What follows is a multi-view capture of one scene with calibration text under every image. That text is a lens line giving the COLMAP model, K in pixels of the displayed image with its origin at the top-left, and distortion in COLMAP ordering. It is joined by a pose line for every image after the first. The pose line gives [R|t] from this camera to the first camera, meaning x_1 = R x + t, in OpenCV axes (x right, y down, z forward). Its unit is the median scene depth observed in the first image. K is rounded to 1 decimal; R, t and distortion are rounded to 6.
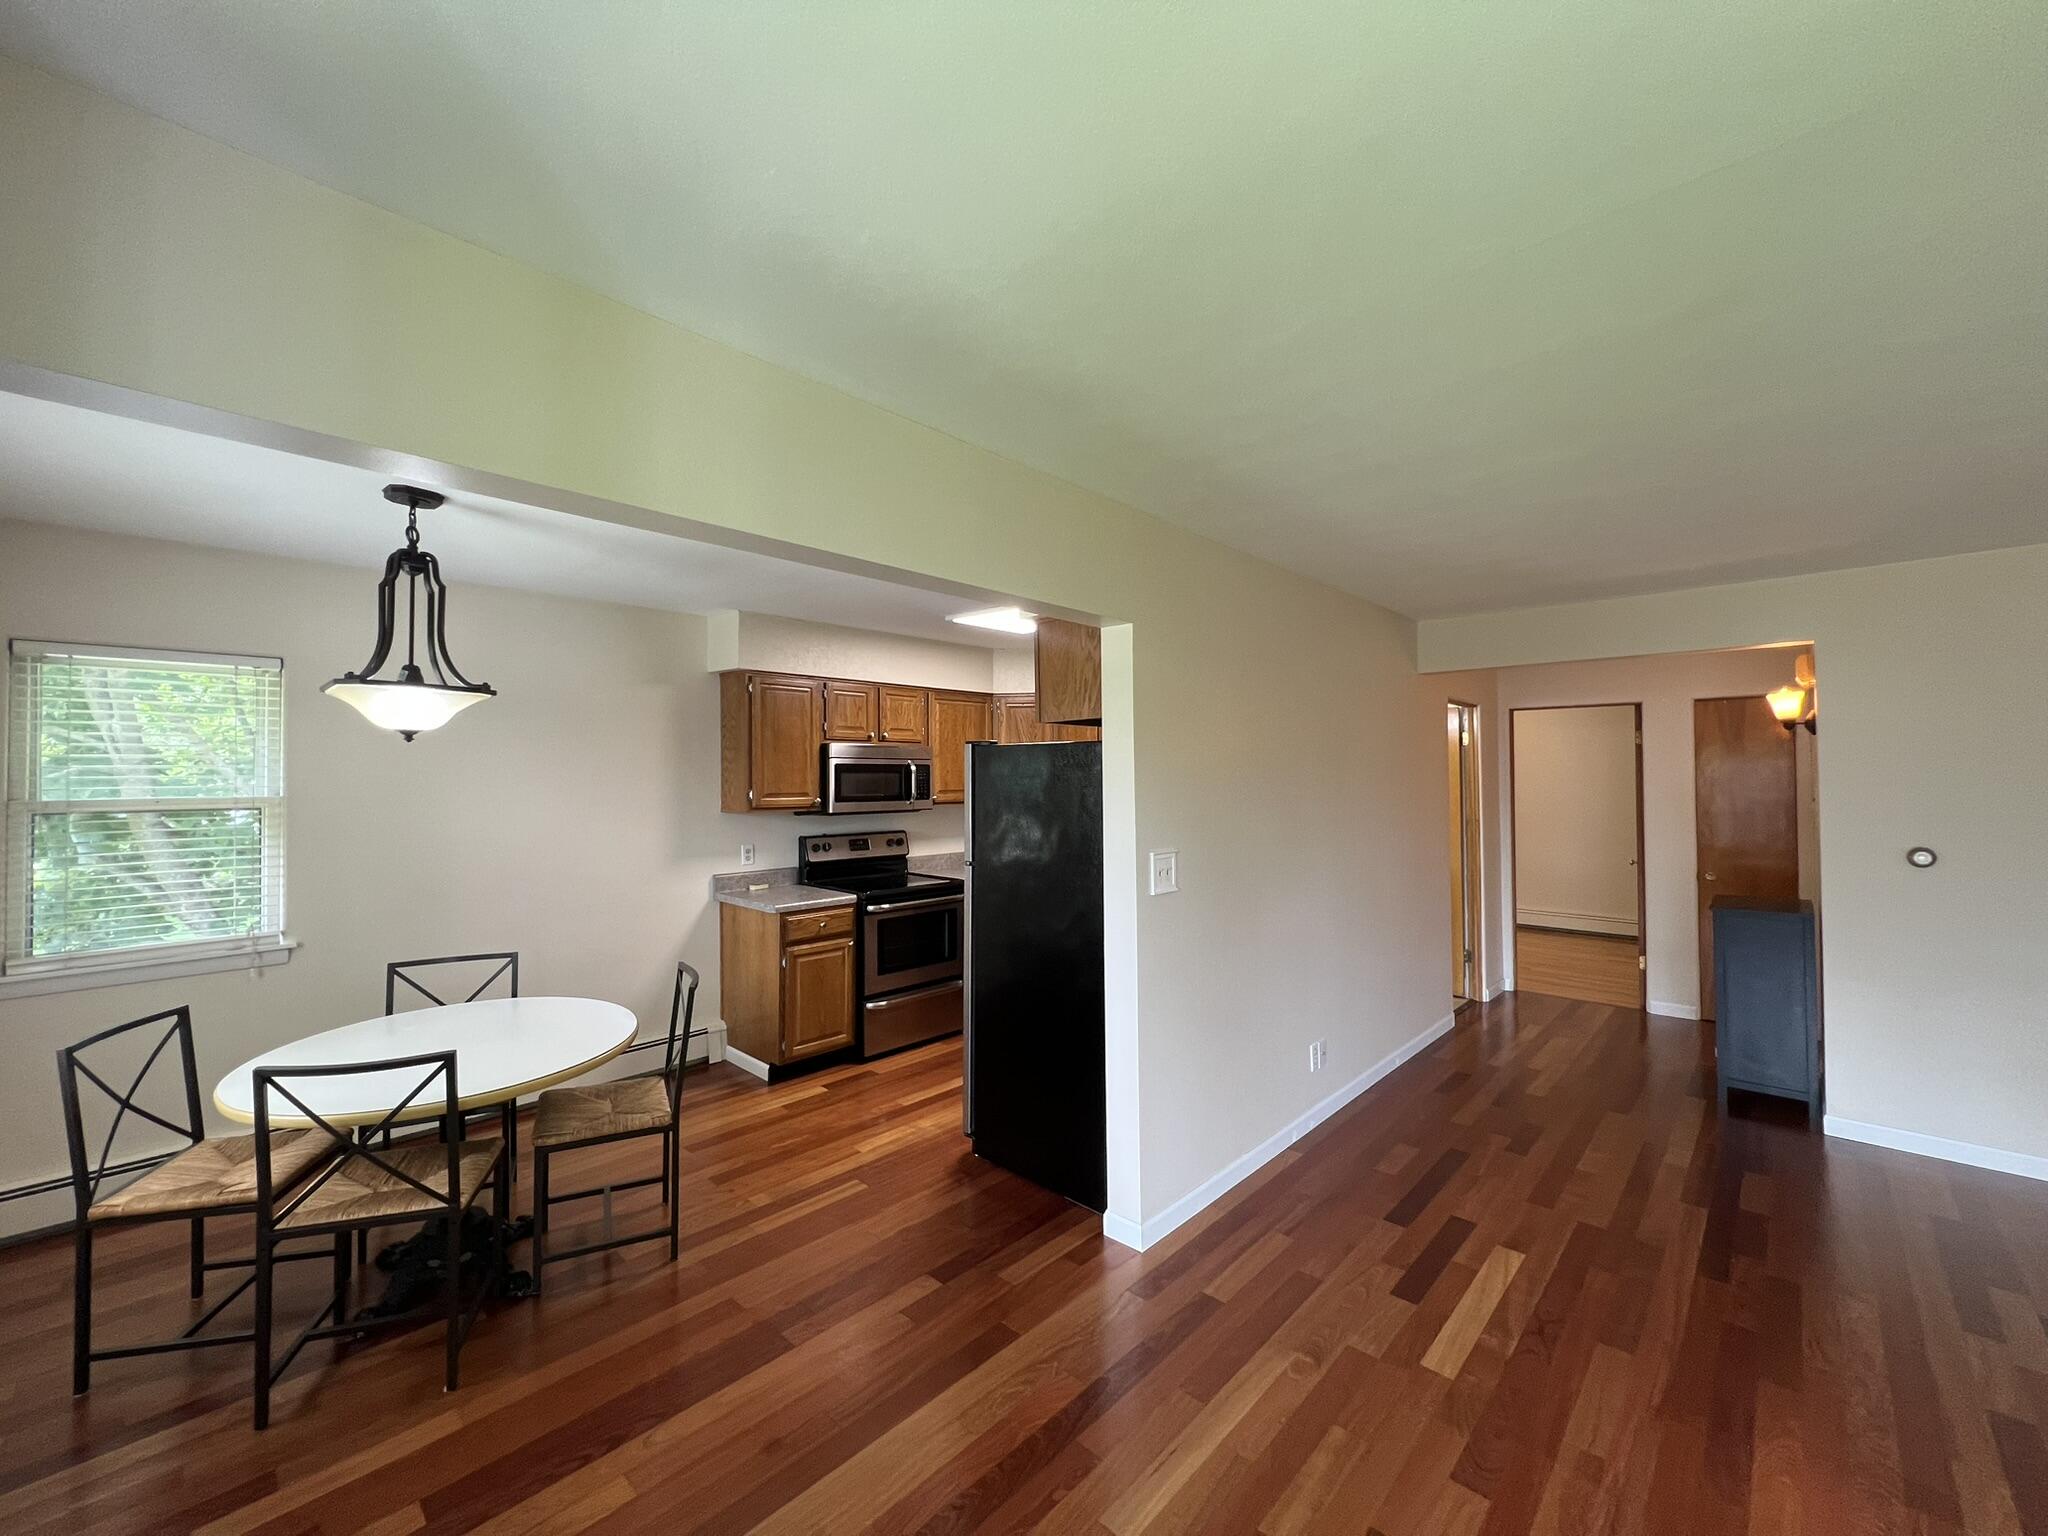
lens RADIAL K [[819.7, 0, 1021.2], [0, 819.7, 764.6], [0, 0, 1]] dist [-0.000872, -0.000111]
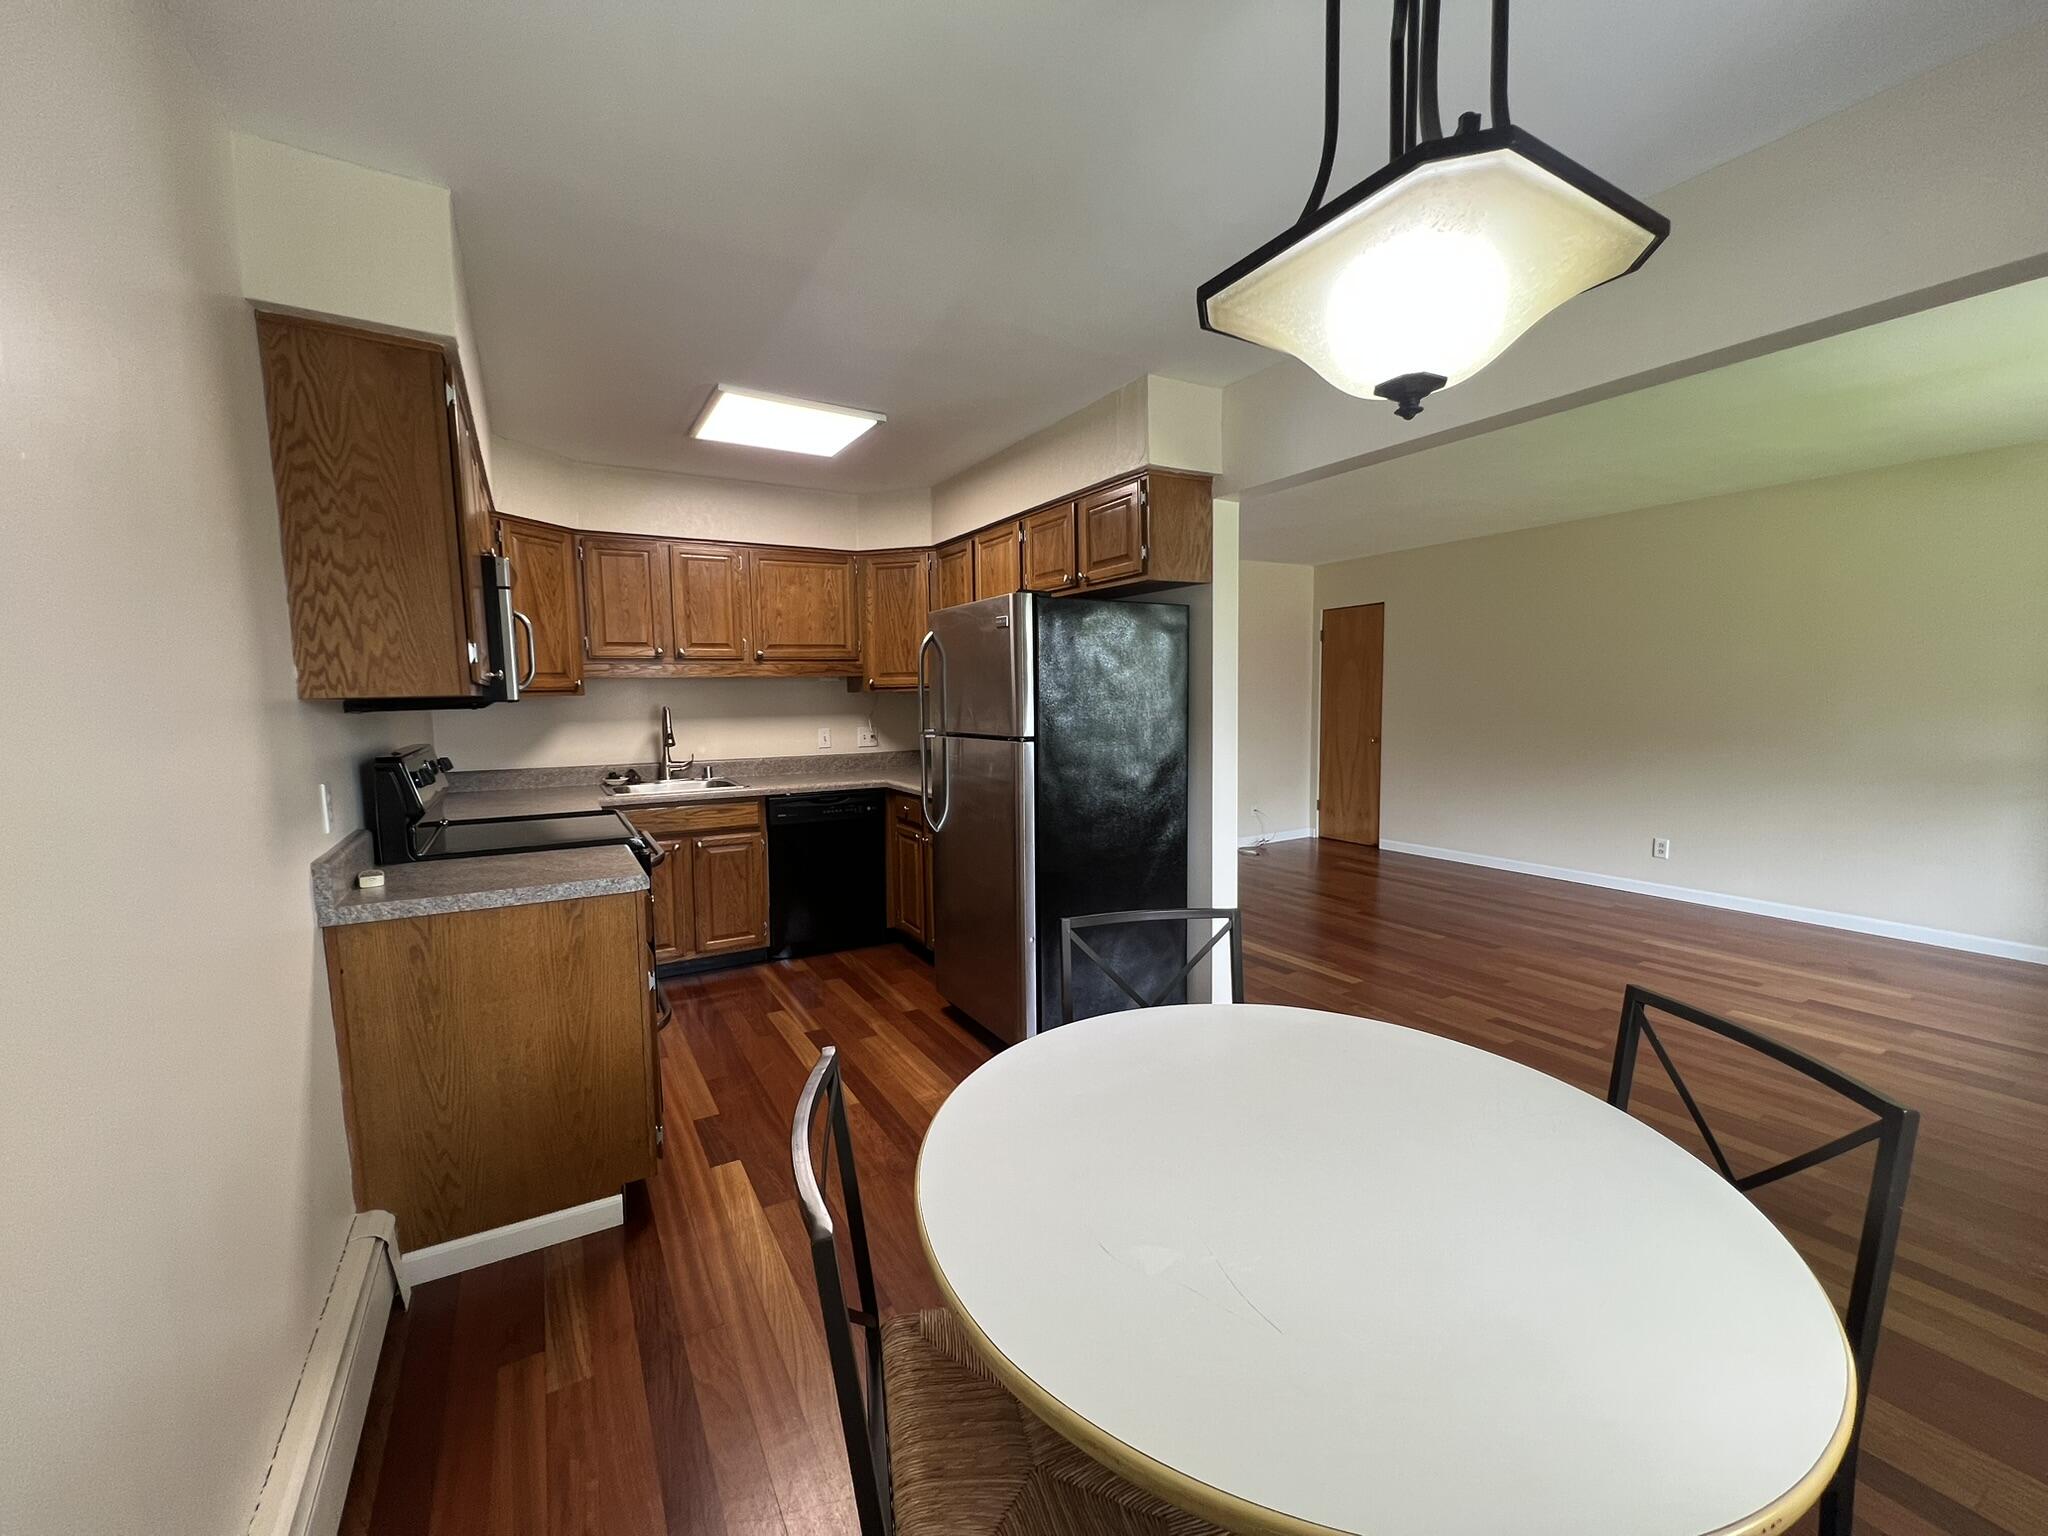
lens RADIAL K [[819.7, 0, 1021.2], [0, 819.7, 764.6], [0, 0, 1]] dist [-0.000872, -0.000111]
pose [[0.277659, -0.081478, 0.957218, -0.862100], [-0.000671, 0.996380, 0.085006, 0.076379], [-0.960679, -0.024245, 0.276599, 0.776383]]
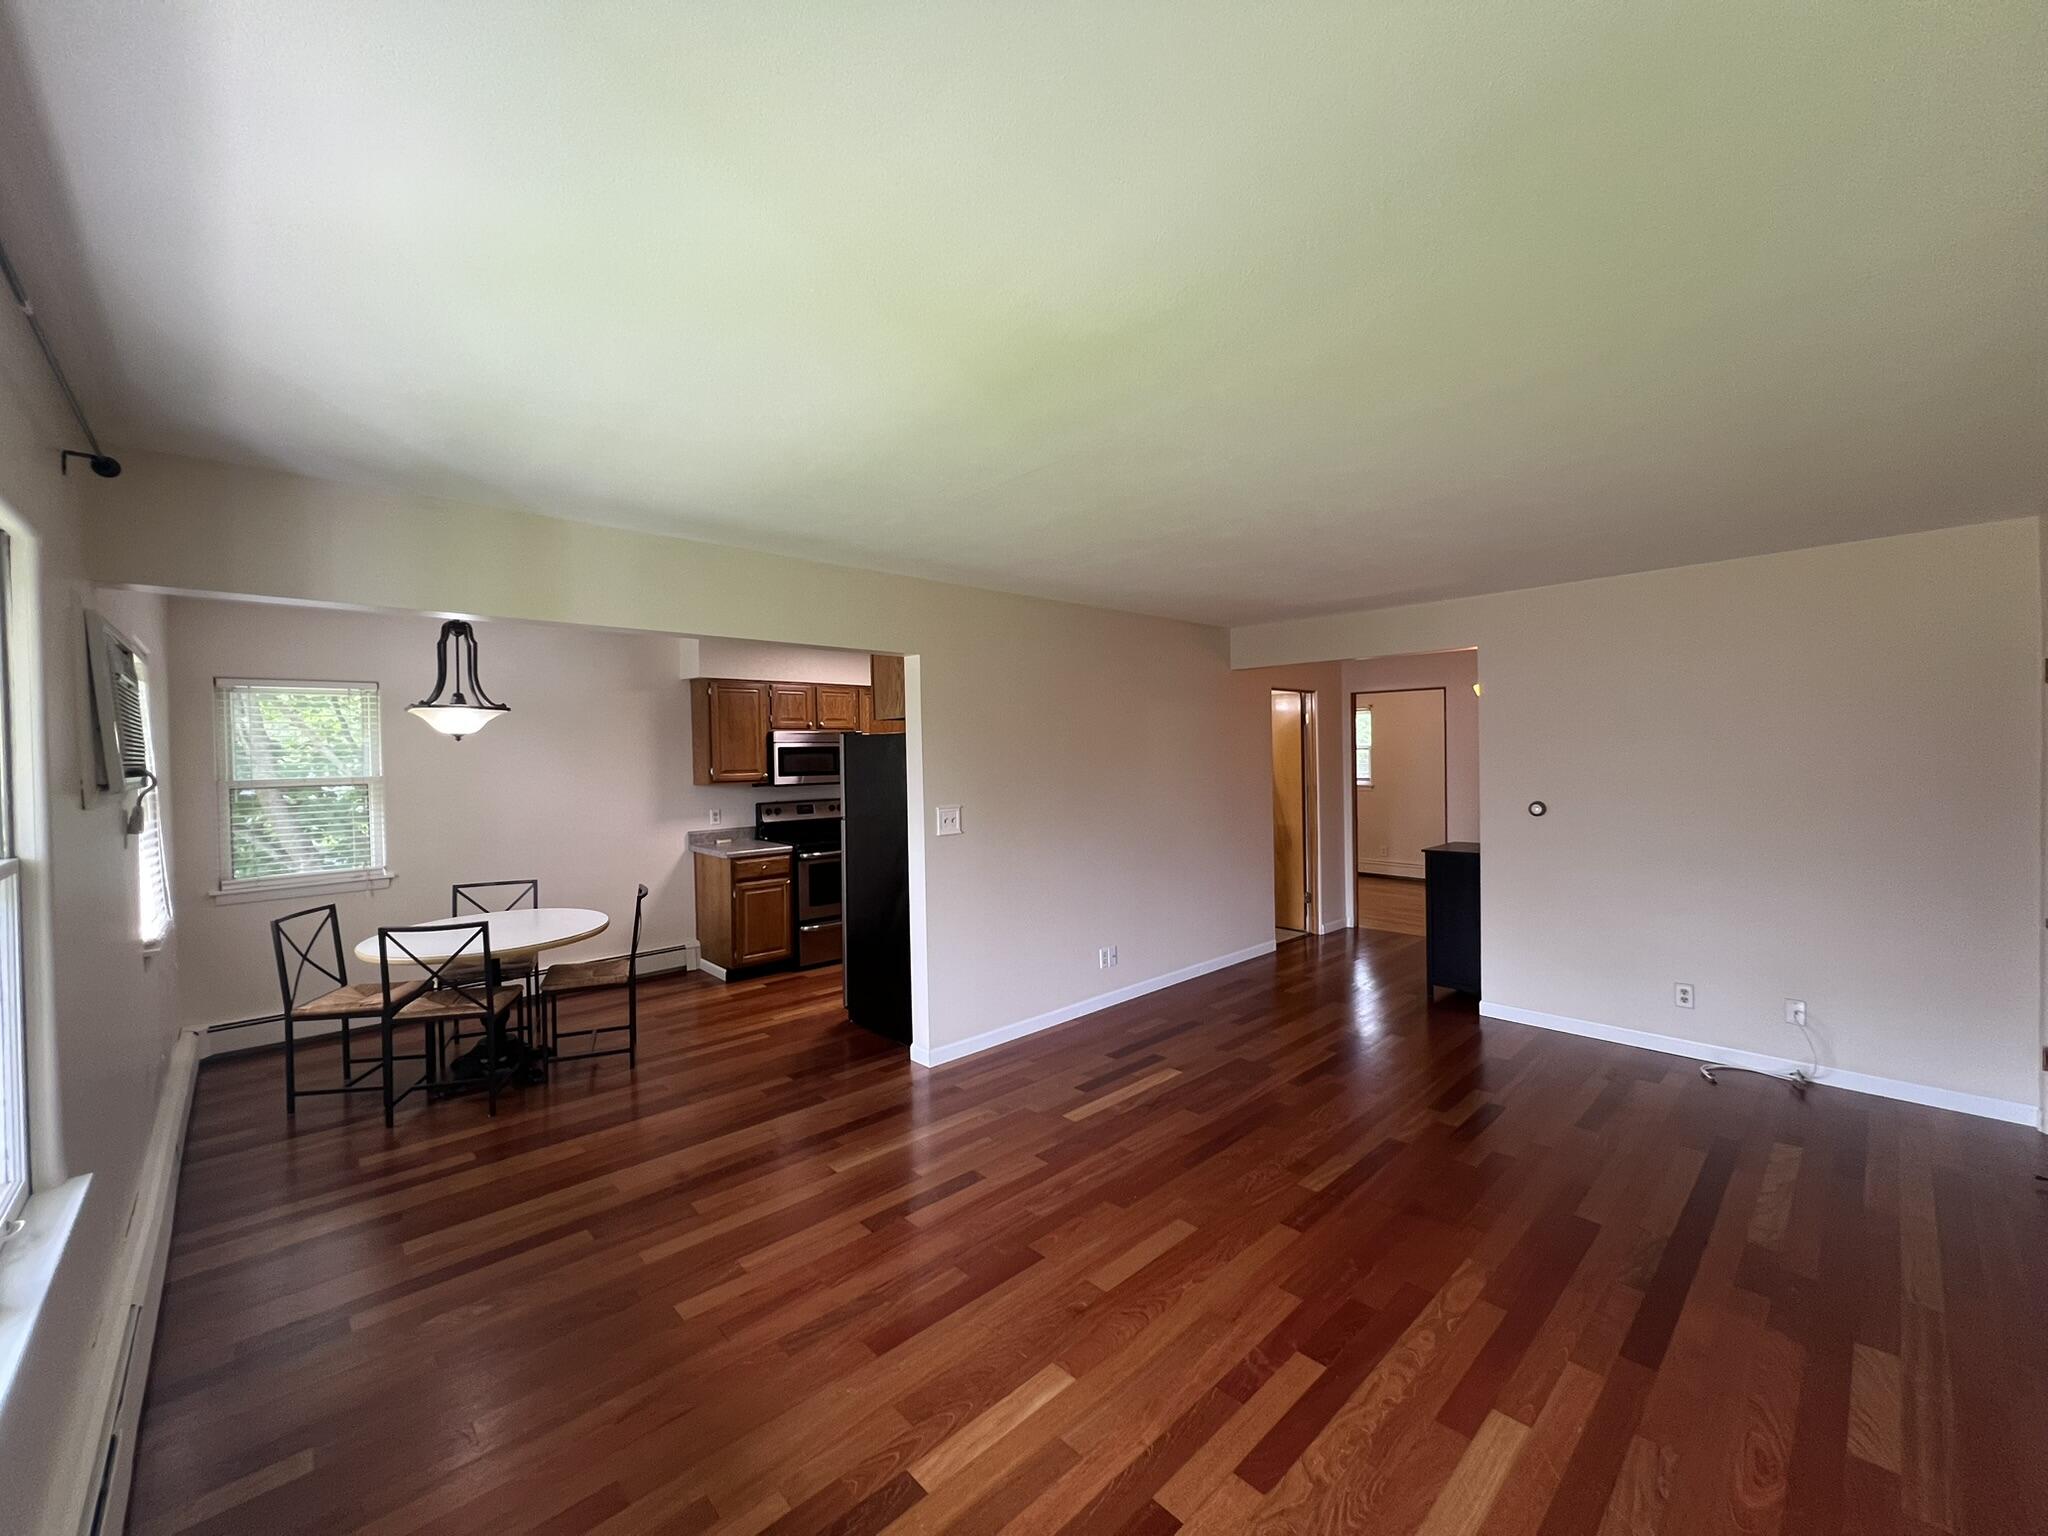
lens RADIAL K [[819.7, 0, 1021.2], [0, 819.7, 764.6], [0, 0, 1]] dist [-0.000872, -0.000111]
pose [[0.998195, -0.011246, -0.058990, 0.327523], [0.013139, 0.999408, 0.031798, -0.013539], [0.058598, -0.032516, 0.997752, -0.394388]]
